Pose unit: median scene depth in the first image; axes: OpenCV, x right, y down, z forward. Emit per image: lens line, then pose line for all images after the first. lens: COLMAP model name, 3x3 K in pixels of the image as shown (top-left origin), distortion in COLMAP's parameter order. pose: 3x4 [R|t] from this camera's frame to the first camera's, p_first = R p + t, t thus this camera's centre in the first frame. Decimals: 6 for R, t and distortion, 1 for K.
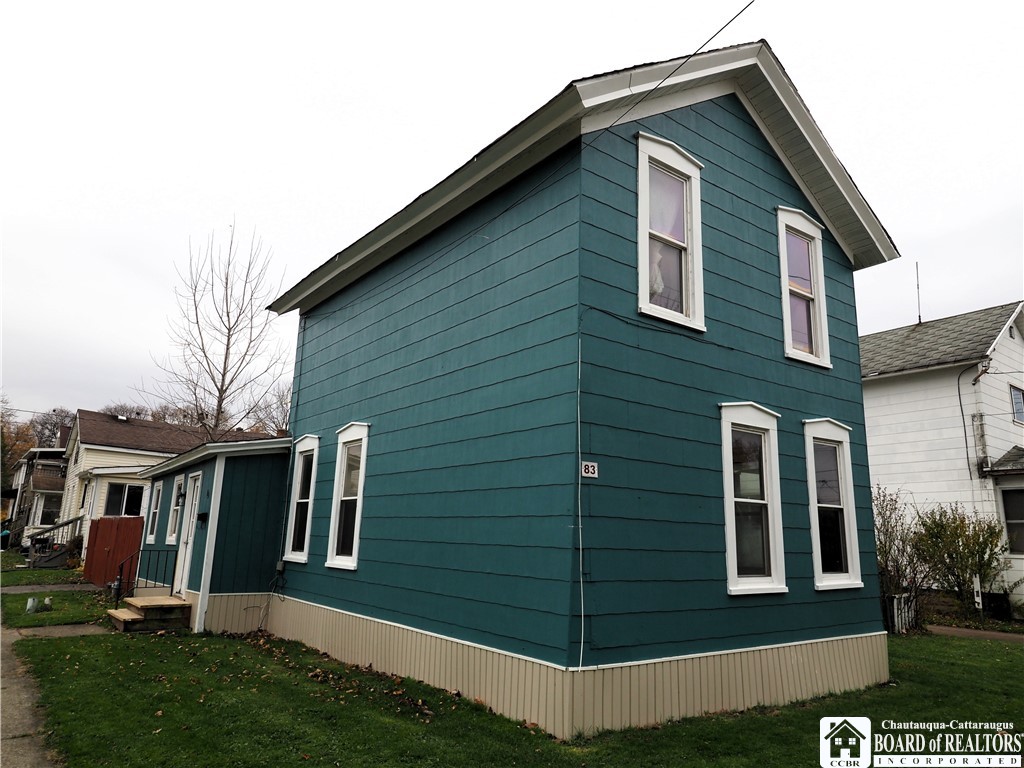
lens RADIAL K [[684.2, 0, 512.0], [0, 684.2, 384.0], [0, 0, 1]] dist [0.003353, 0.000176]
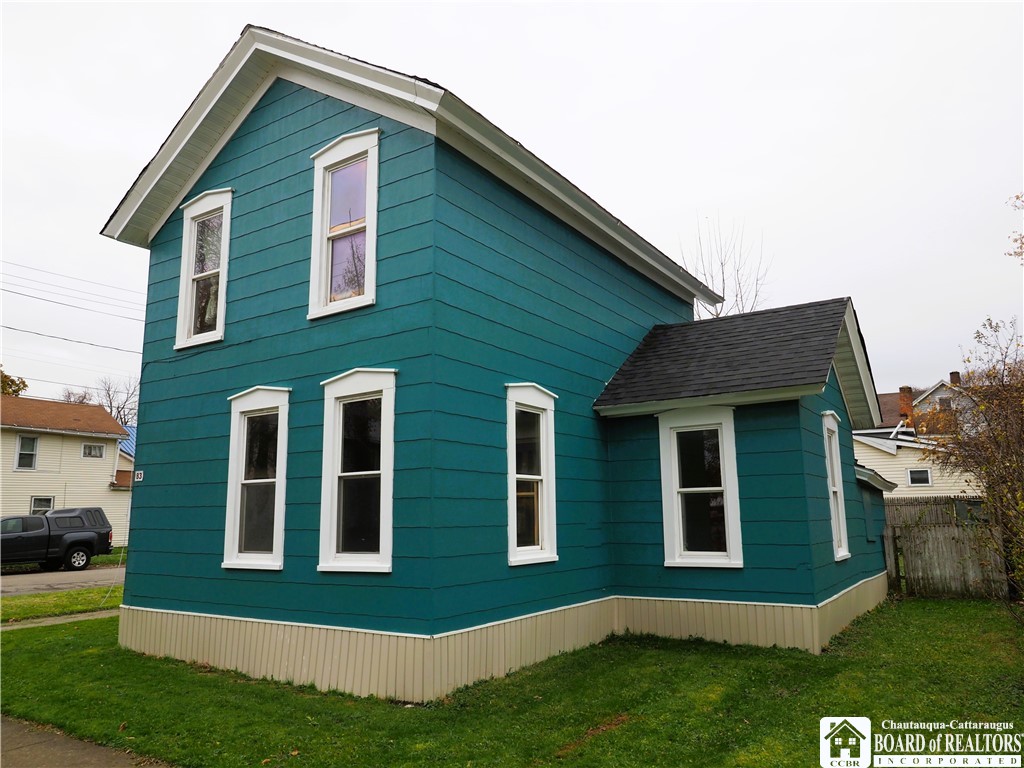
lens RADIAL K [[727.3, 0, 512.0], [0, 727.3, 384.0], [0, 0, 1]] dist [0.003219, -0.000959]
pose [[0.348228, -0.199032, -0.916037, 1.549156], [0.224580, 0.966455, -0.124613, 0.256051], [0.910110, -0.162330, 0.381245, 0.965796]]
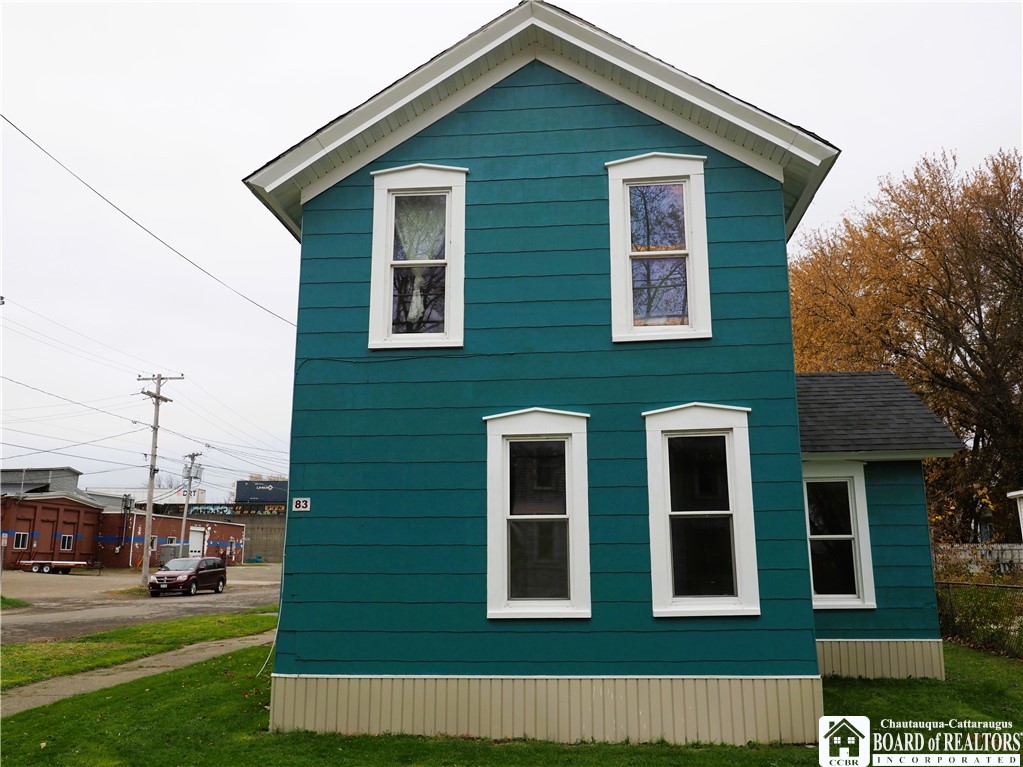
lens RADIAL K [[848.3, 0, 511.5], [0, 848.3, 383.5], [0, 0, 1]] dist [0.004127, 0.003631]
pose [[0.749259, -0.168766, -0.640414, 1.090340], [0.170169, 0.983580, -0.060108, 0.059196], [0.640042, -0.063943, 0.765674, 0.127796]]
